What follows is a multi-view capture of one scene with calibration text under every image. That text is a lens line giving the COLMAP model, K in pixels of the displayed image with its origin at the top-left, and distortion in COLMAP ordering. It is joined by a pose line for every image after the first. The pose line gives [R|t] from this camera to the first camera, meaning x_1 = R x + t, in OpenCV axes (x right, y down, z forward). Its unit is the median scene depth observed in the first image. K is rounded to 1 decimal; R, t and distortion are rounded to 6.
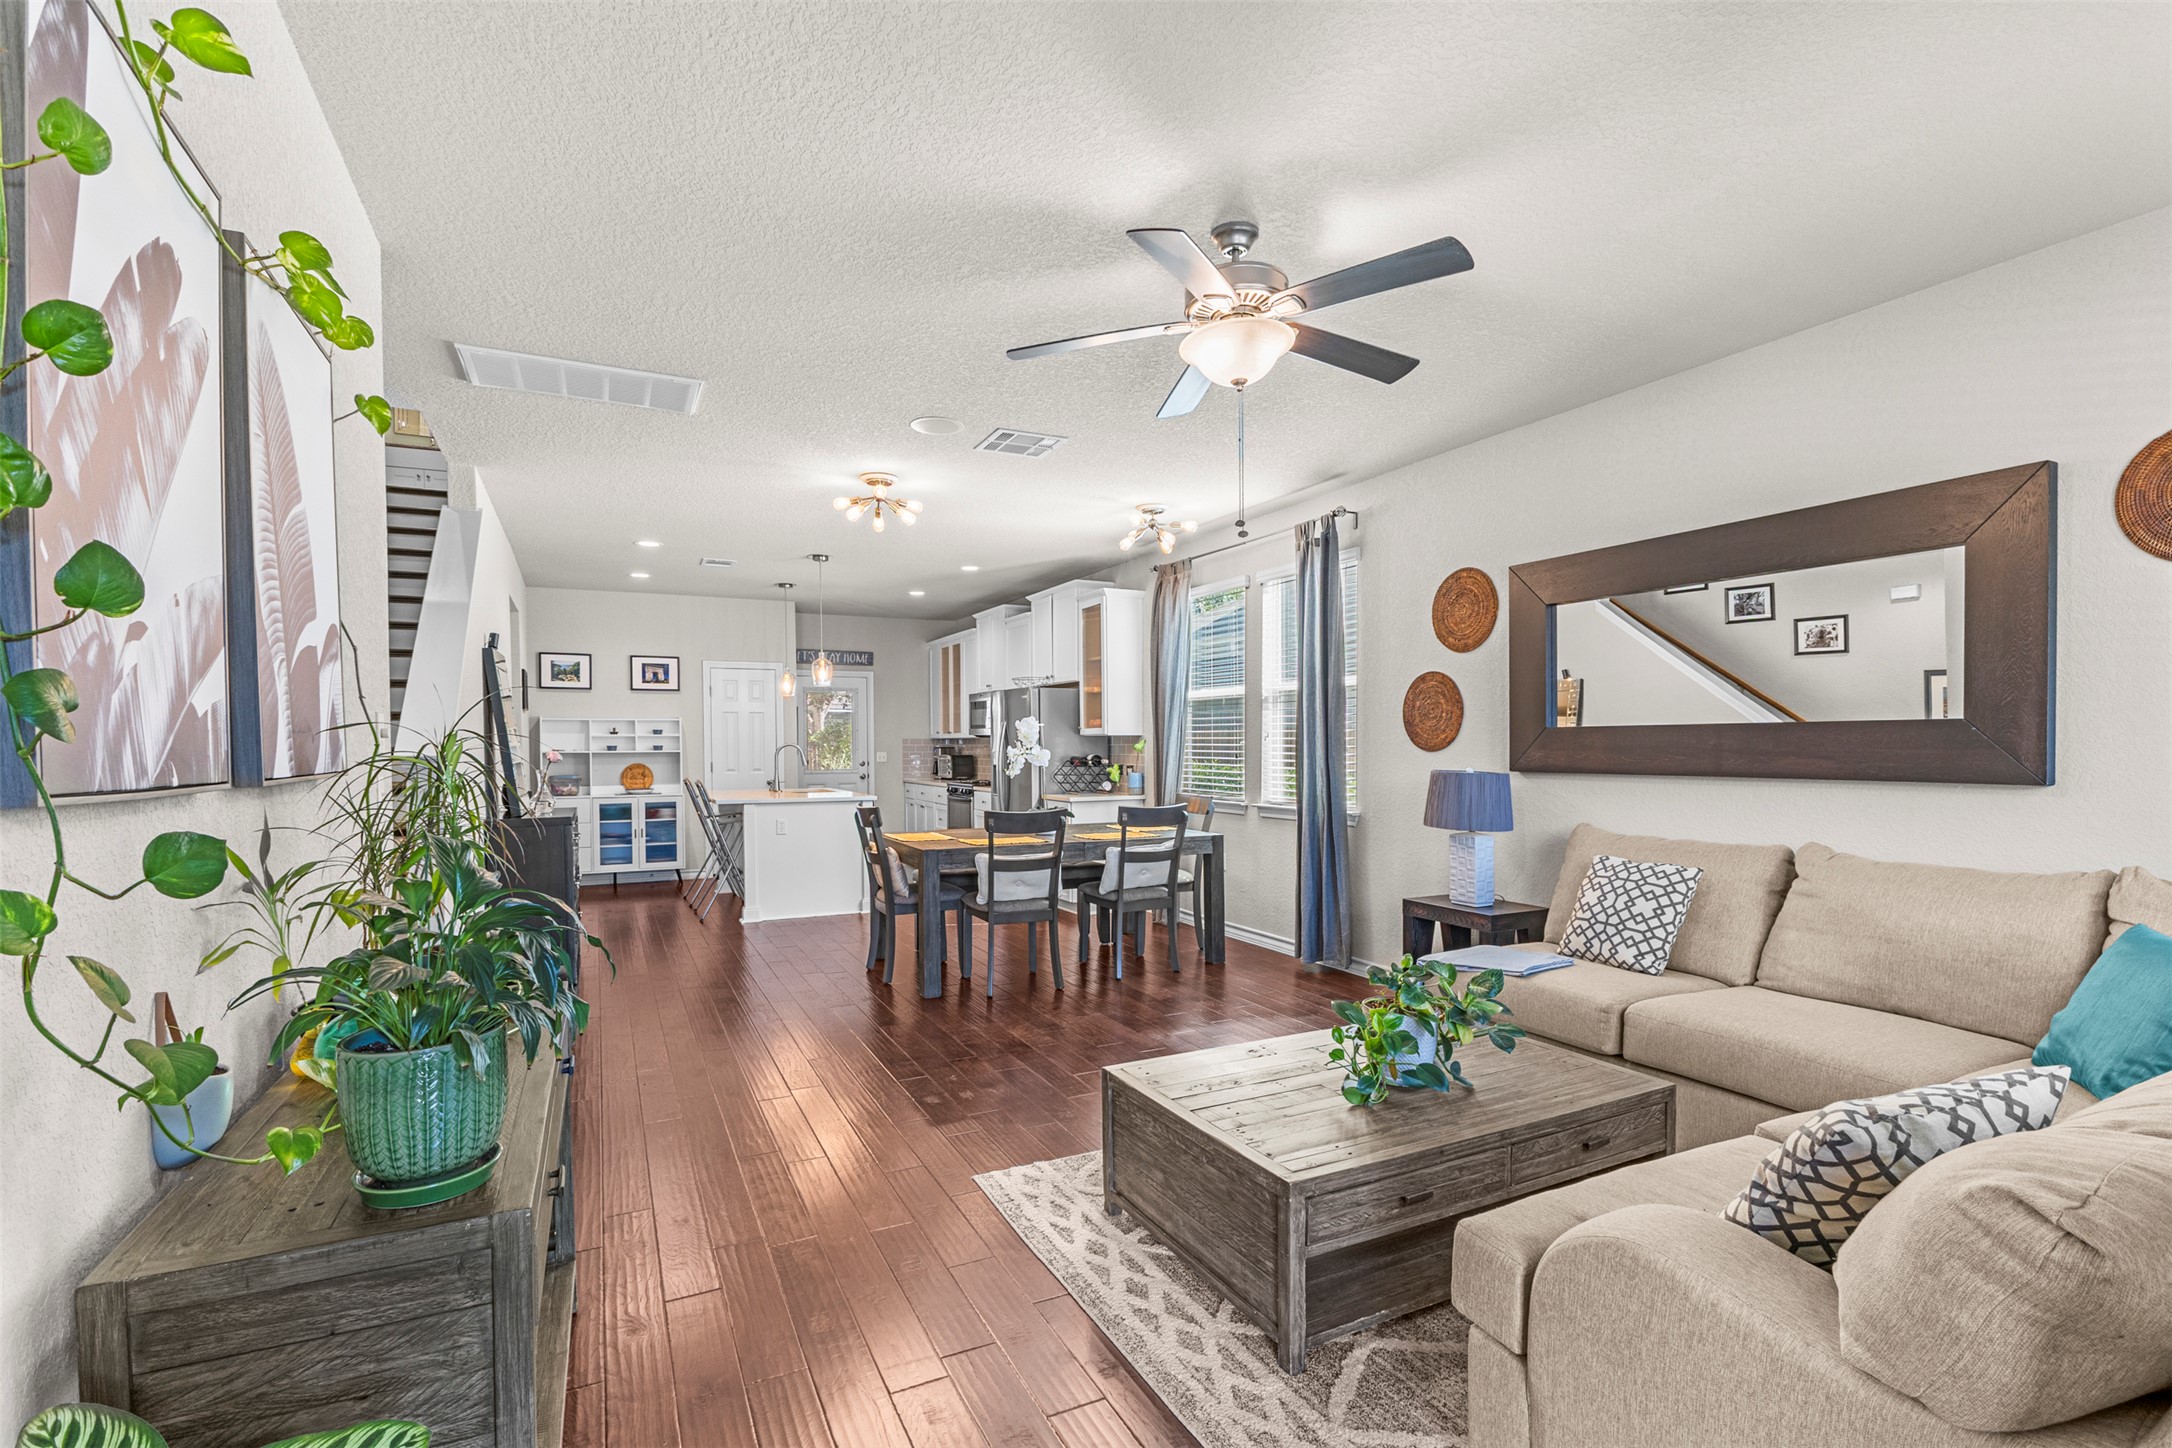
lens RADIAL K [[986.4, 0, 1082.9], [0, 986.4, 759.6], [0, 0, 1]] dist [-0.003407, 0.000003]
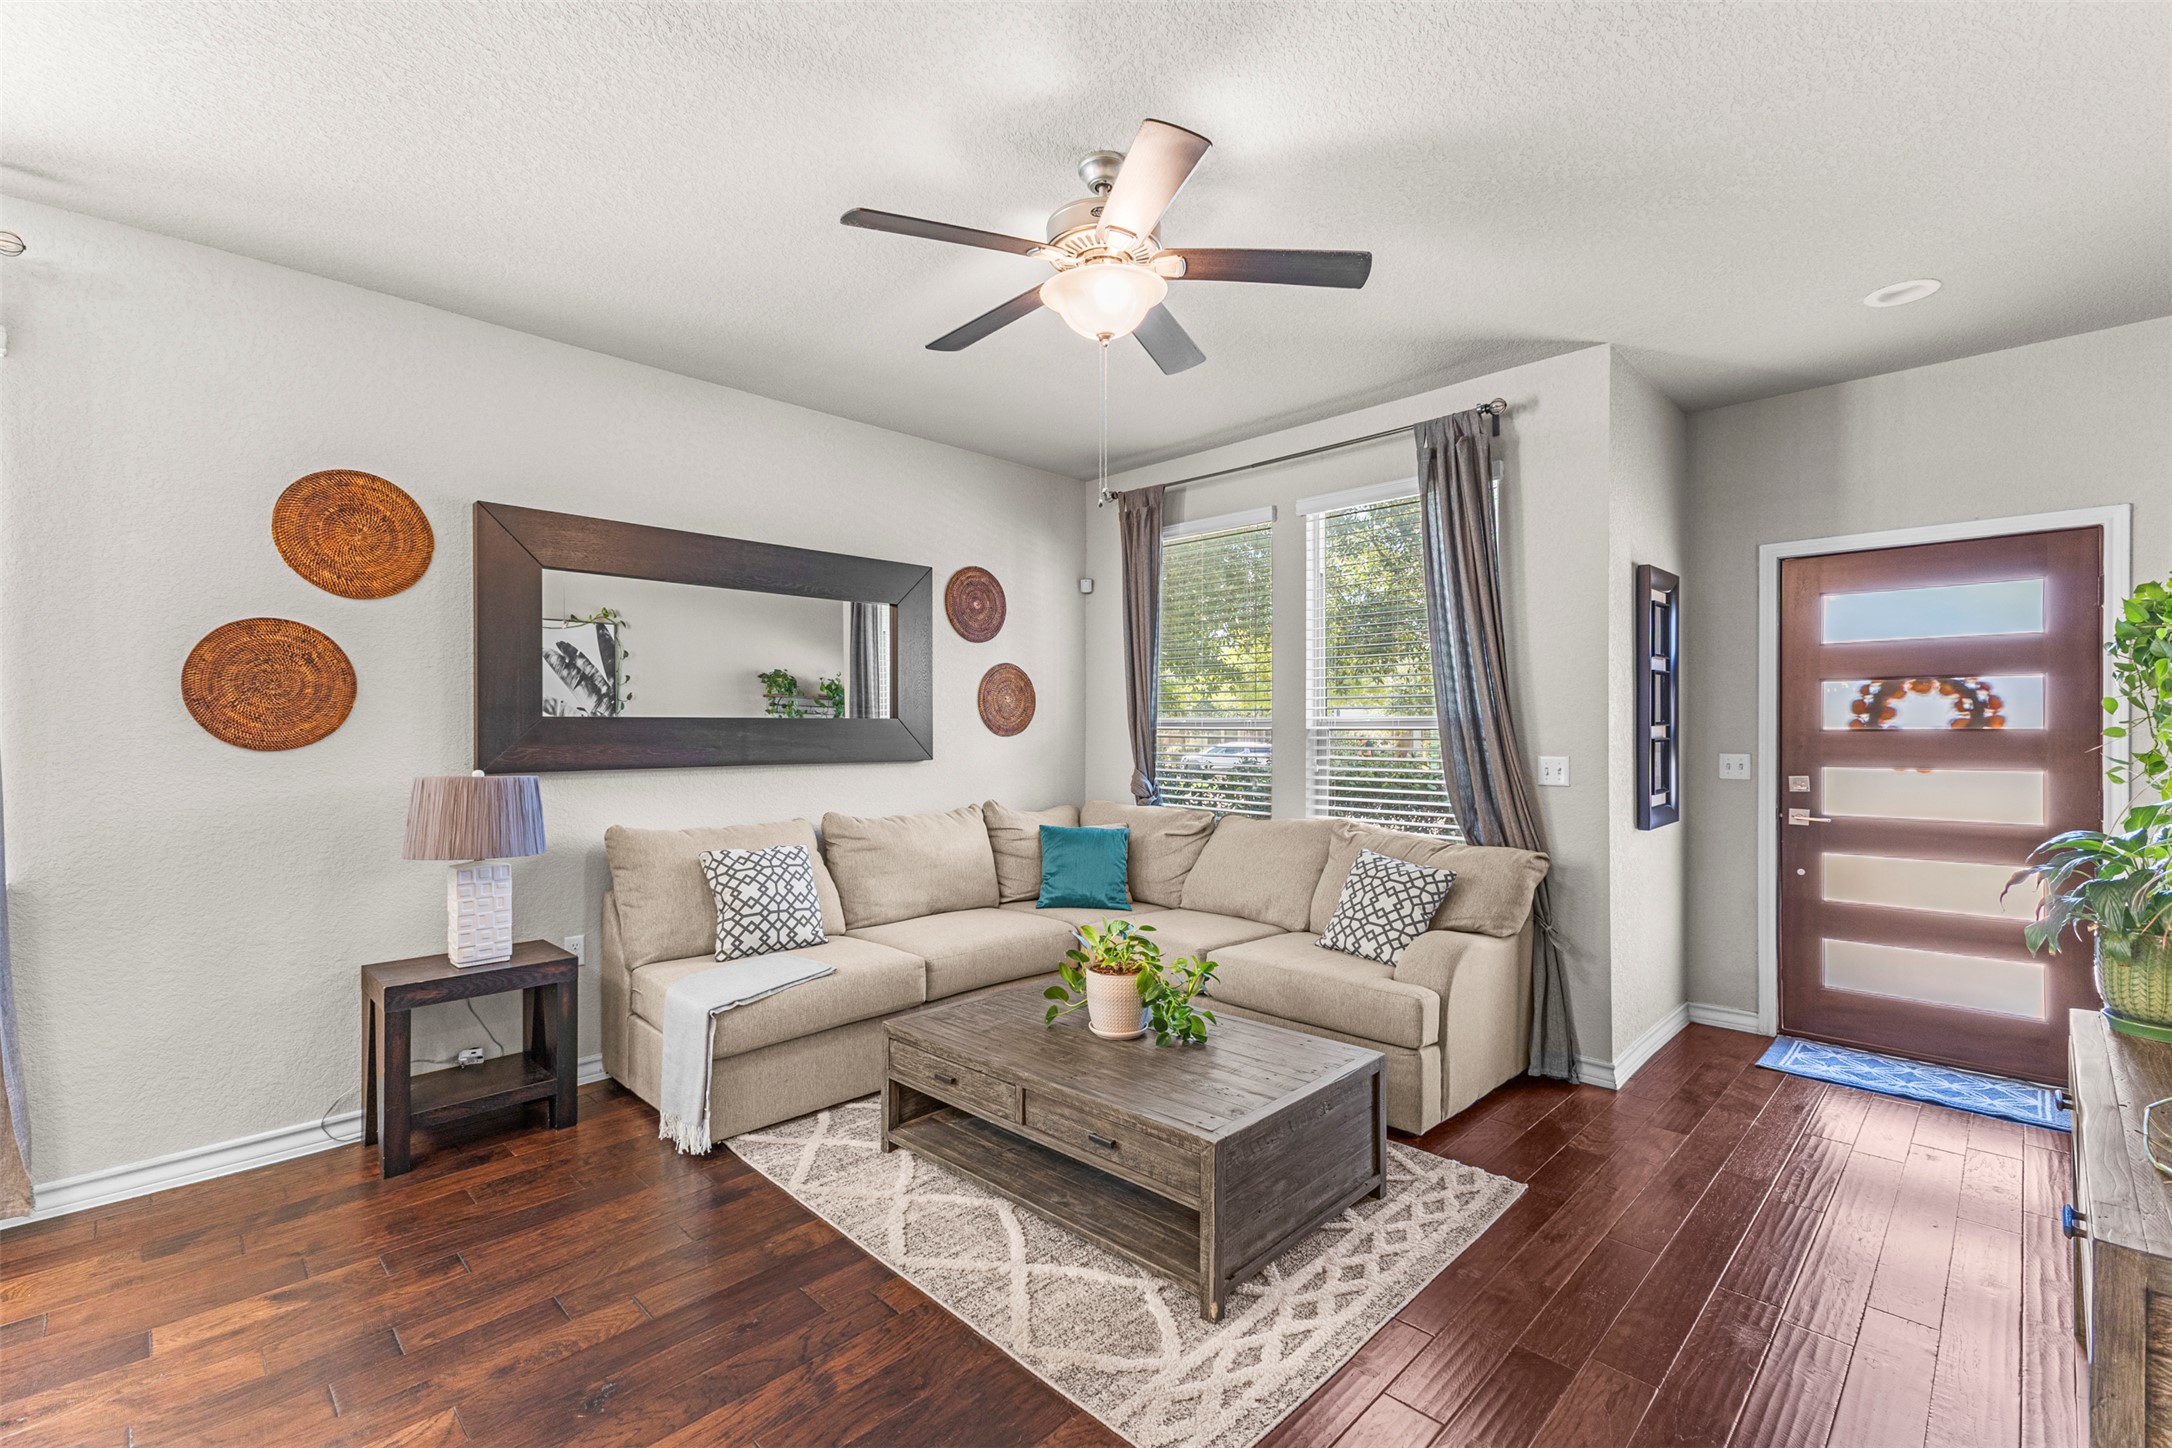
lens RADIAL K [[938.0, 0, 1092.6], [0, 938.0, 731.1], [0, 0, 1]] dist [0.004636, -0.001096]
pose [[-0.327466, 0.010255, 0.944807, -0.229606], [0.024075, 0.999707, -0.002507, -0.004410], [-0.944556, 0.021925, -0.327617, 0.465833]]
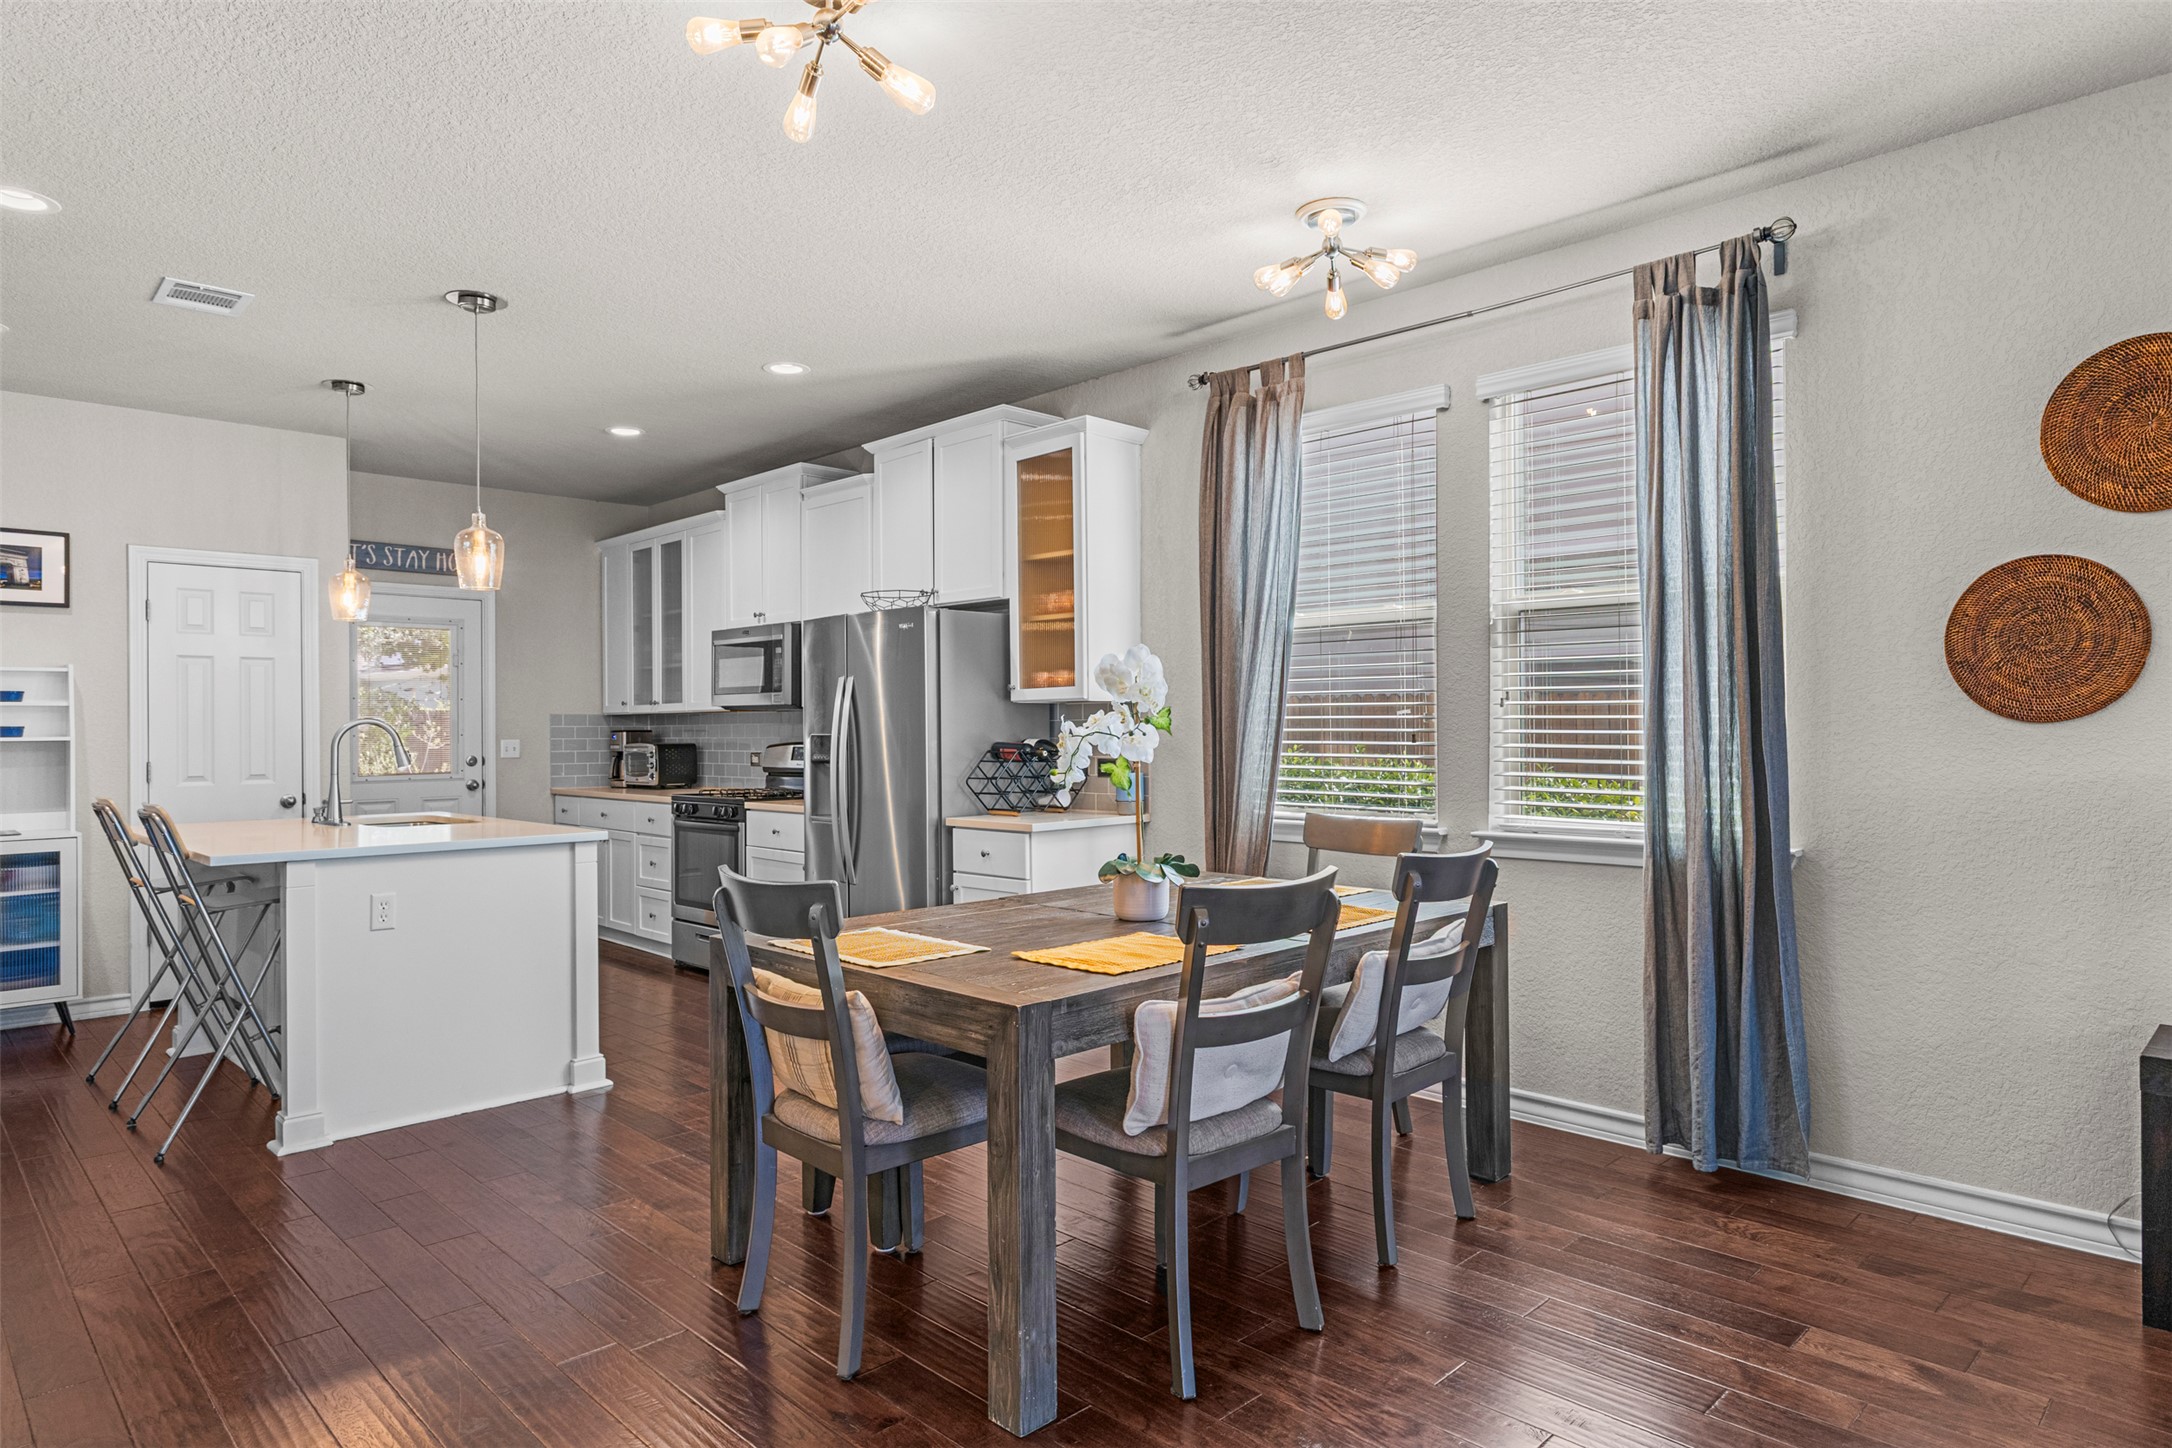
lens RADIAL K [[1269.9, 0, 1087.6], [0, 1269.9, 715.7], [0, 0, 1]] dist [0.006981, -0.001888]
pose [[0.949795, -0.000202, 0.312874, -0.181182], [0.008790, 0.999622, -0.026038, 0.000320], [-0.312751, 0.027481, 0.949438, 0.364306]]
